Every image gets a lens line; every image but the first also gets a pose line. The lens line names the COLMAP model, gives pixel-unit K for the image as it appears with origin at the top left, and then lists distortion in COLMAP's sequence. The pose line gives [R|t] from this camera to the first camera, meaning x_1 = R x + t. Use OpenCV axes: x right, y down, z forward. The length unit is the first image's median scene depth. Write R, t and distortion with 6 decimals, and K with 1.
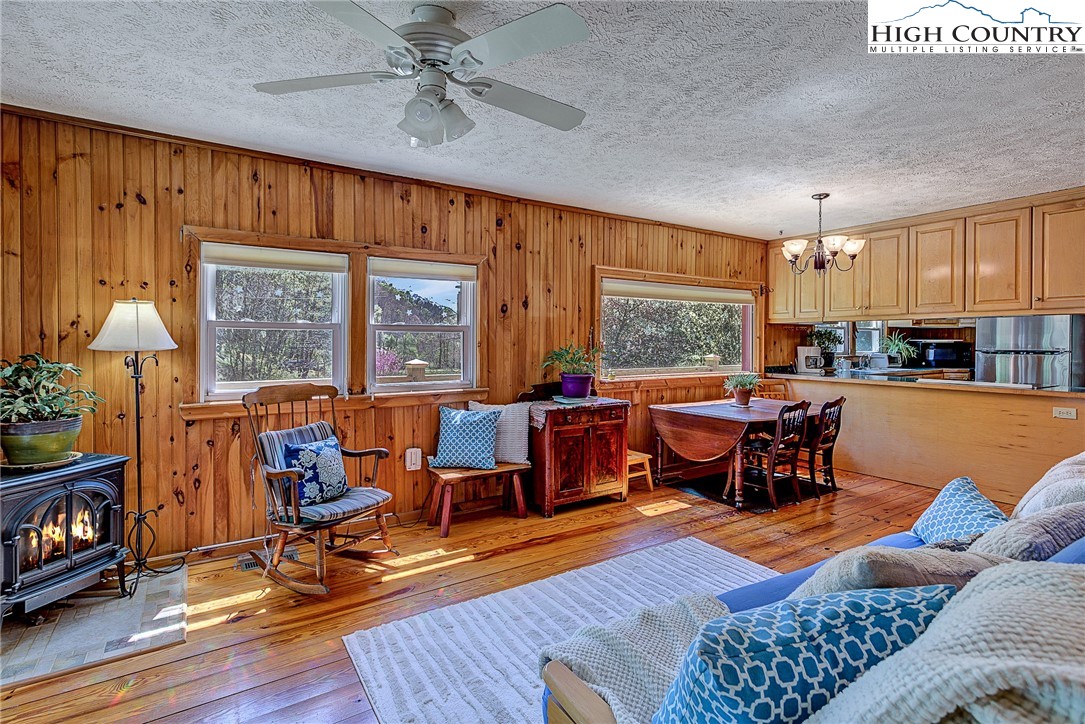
lens RADIAL K [[526.2, 0, 533.5], [0, 526.2, 348.8], [0, 0, 1]] dist [0.002692, 0.001096]
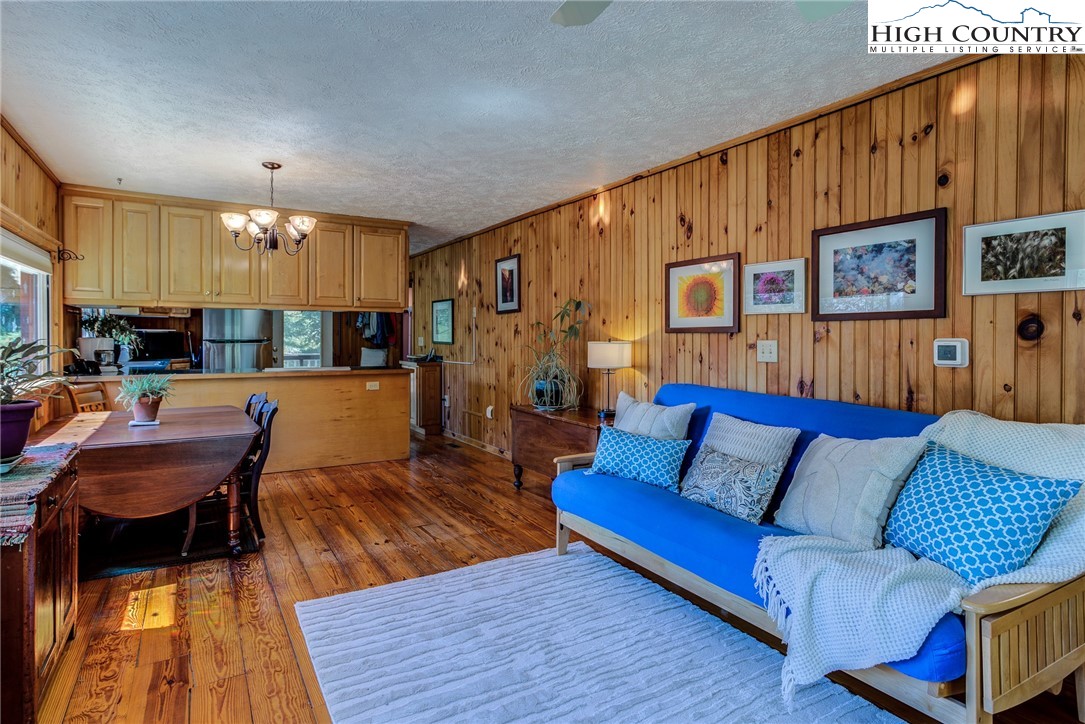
lens RADIAL K [[545.5, 0, 542.0], [0, 545.5, 340.0], [0, 0, 1]] dist [-0.027248, 0.000608]
pose [[0.008817, -0.010088, 0.999910, -0.348261], [0.008055, 0.999917, 0.010017, -0.004440], [-0.999929, 0.007966, 0.008897, 0.536687]]
